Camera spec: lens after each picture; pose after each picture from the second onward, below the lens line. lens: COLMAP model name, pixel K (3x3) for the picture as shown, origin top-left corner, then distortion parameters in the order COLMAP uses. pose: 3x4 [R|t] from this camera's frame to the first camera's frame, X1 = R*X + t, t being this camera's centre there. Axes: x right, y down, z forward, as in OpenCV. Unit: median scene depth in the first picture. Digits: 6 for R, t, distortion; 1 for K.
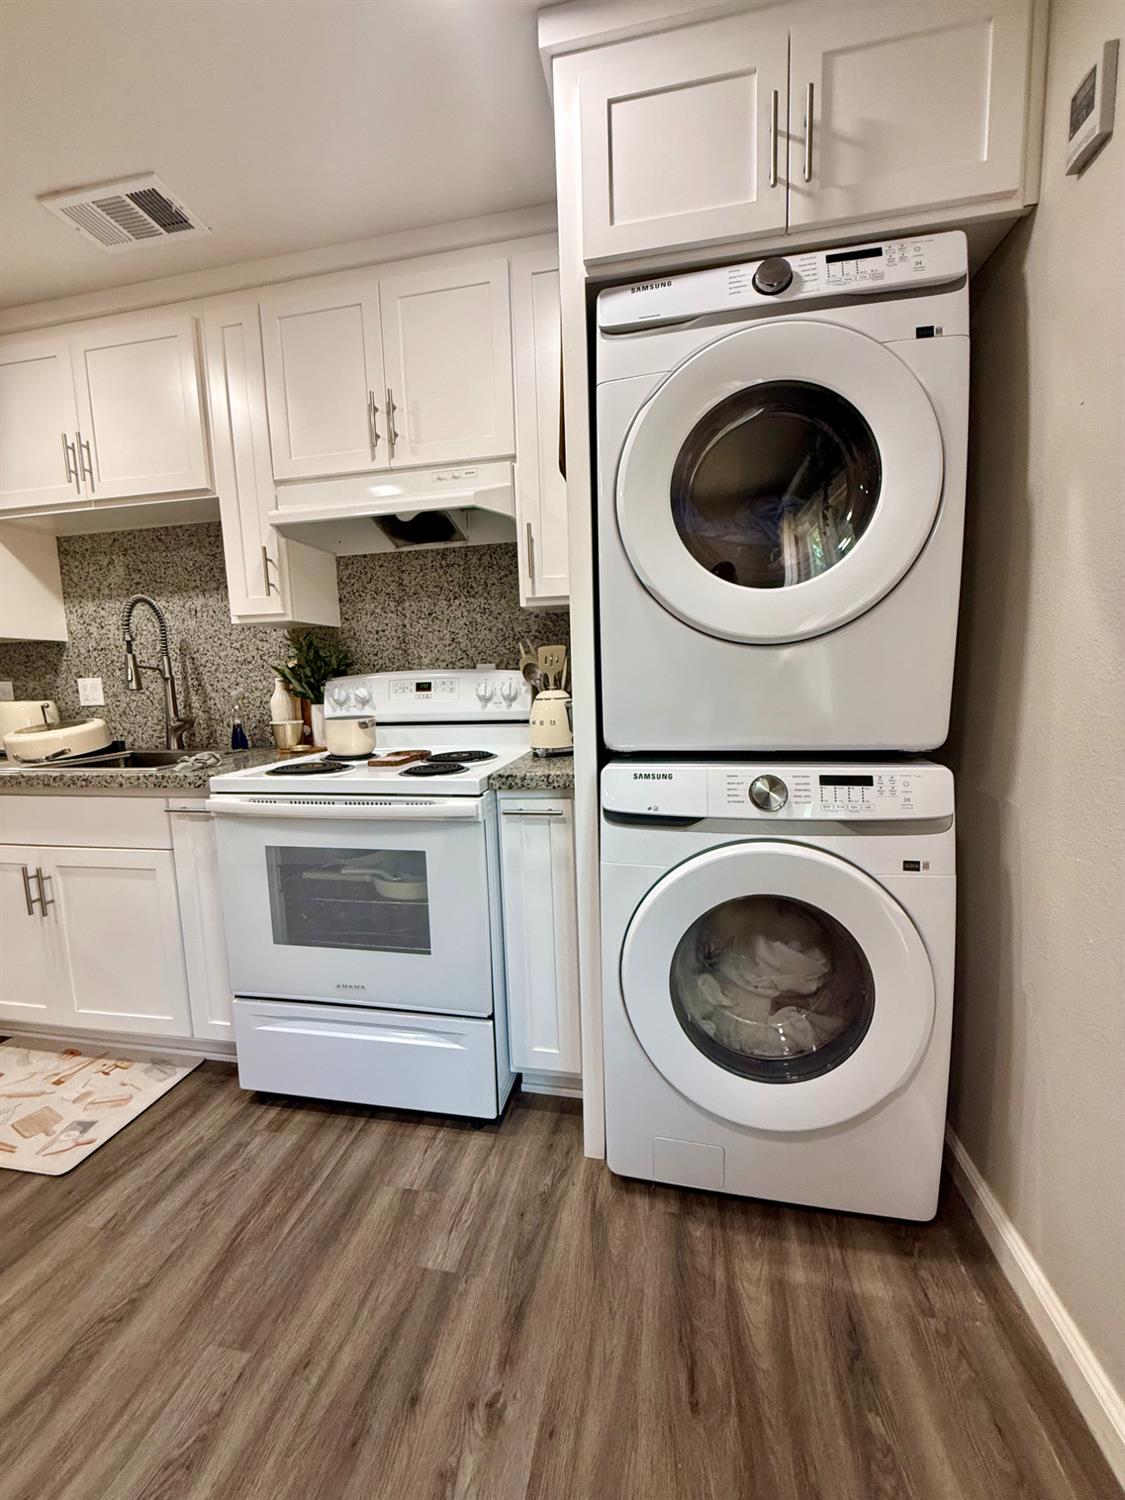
lens RADIAL K [[607.2, 0, 557.9], [0, 607.2, 749.3], [0, 0, 1]] dist [0.010419, -0.000927]
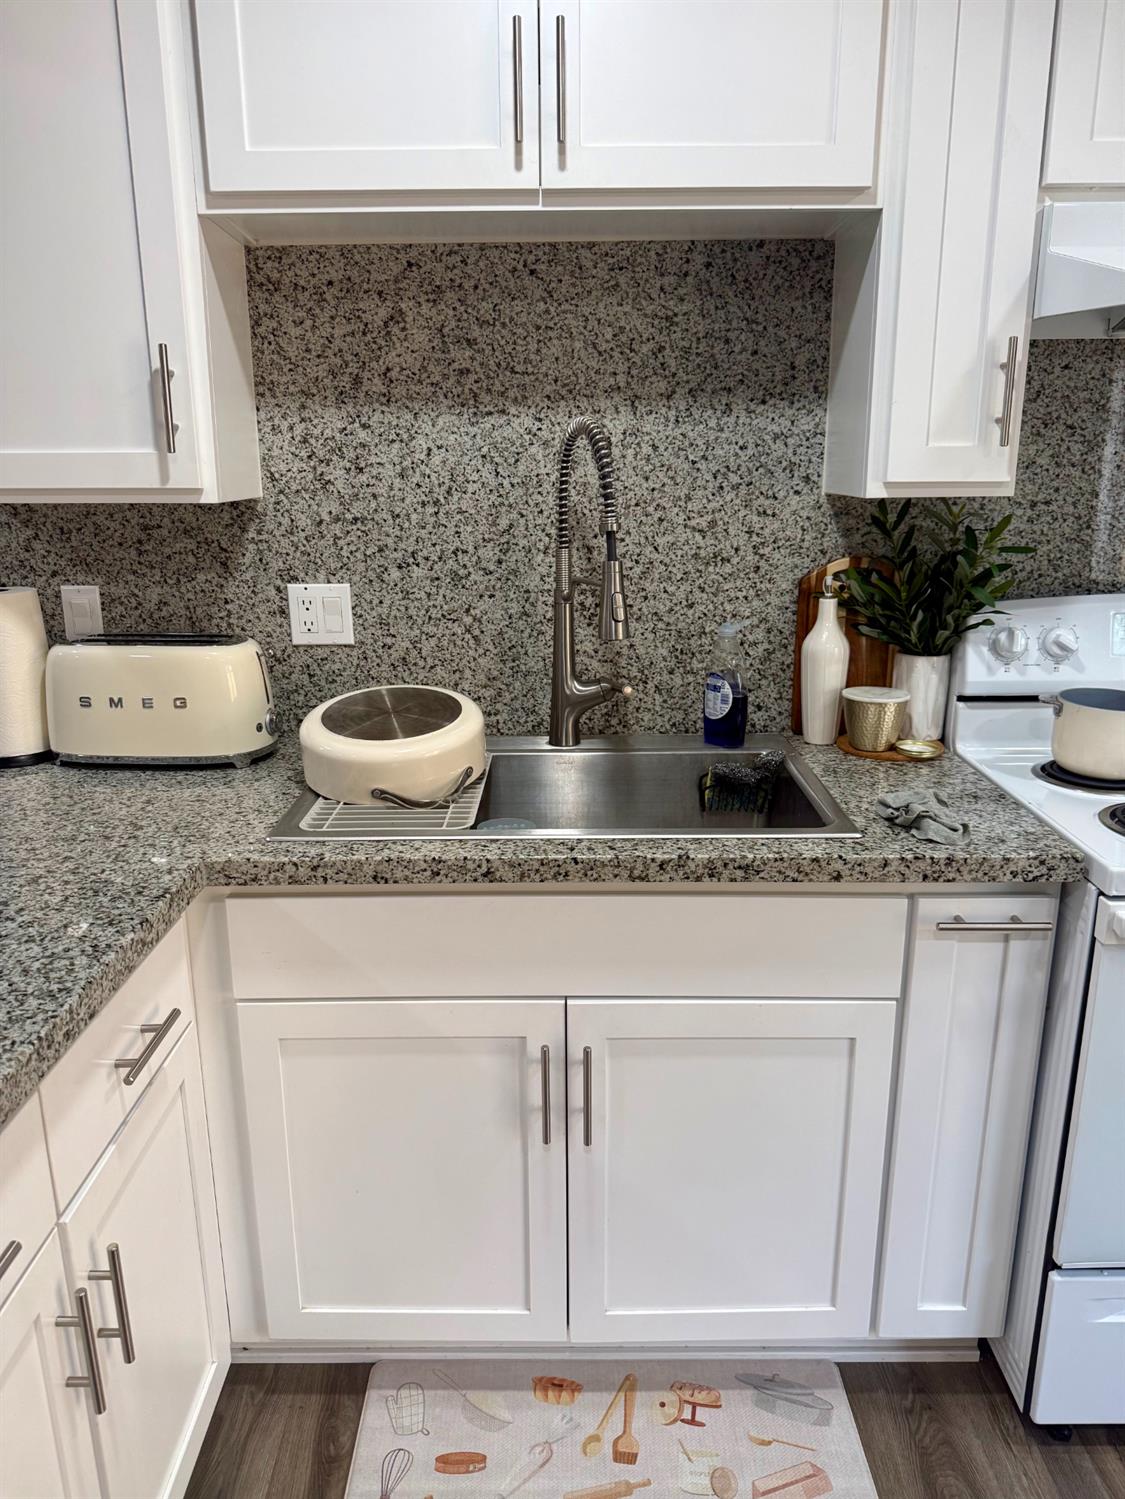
lens RADIAL K [[1066.1, 0, 565.2], [0, 1066.1, 763.6], [0, 0, 1]] dist [0.045042, -0.054339]
pose [[0.979449, -0.030050, 0.199443, -0.907683], [-0.000399, 0.988549, 0.150900, -0.126292], [-0.201693, -0.147879, 0.968221, 0.222158]]
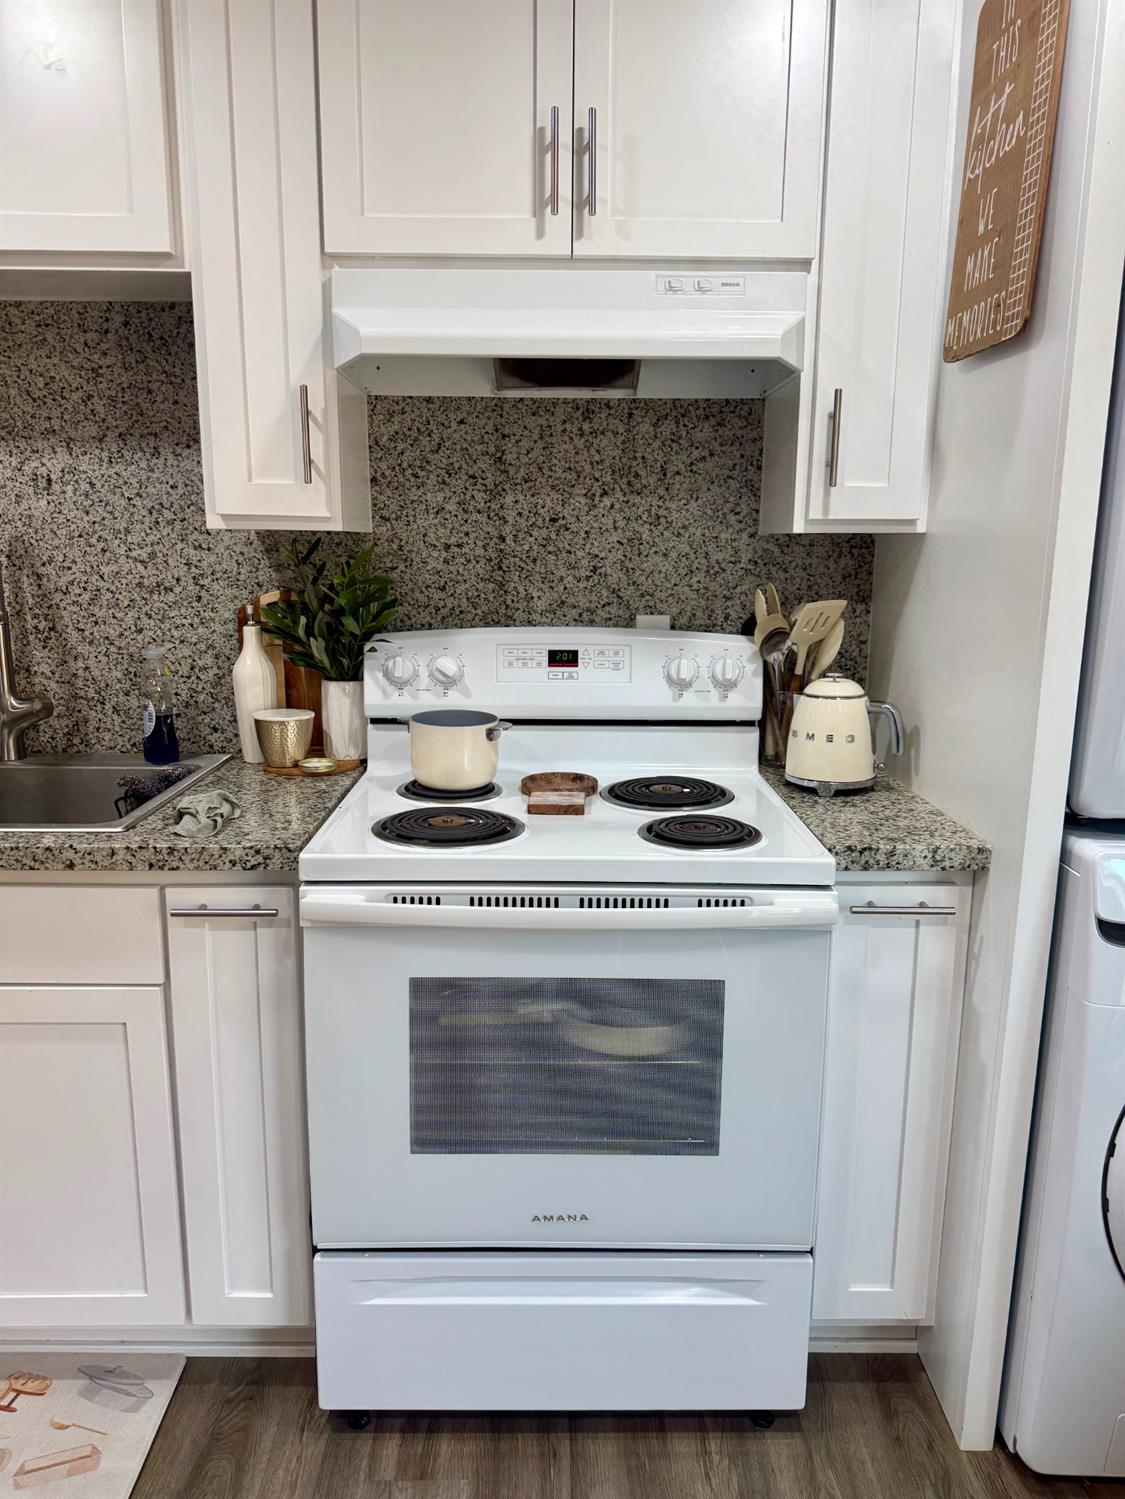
lens RADIAL K [[1066.1, 0, 566.6], [0, 1066.1, 753.4], [0, 0, 1]] dist [0.045042, -0.054339]
pose [[0.975446, -0.001275, 0.220236, -0.430742], [-0.015228, 0.997200, 0.073218, -0.087152], [-0.219712, -0.074774, 0.972695, 0.049408]]
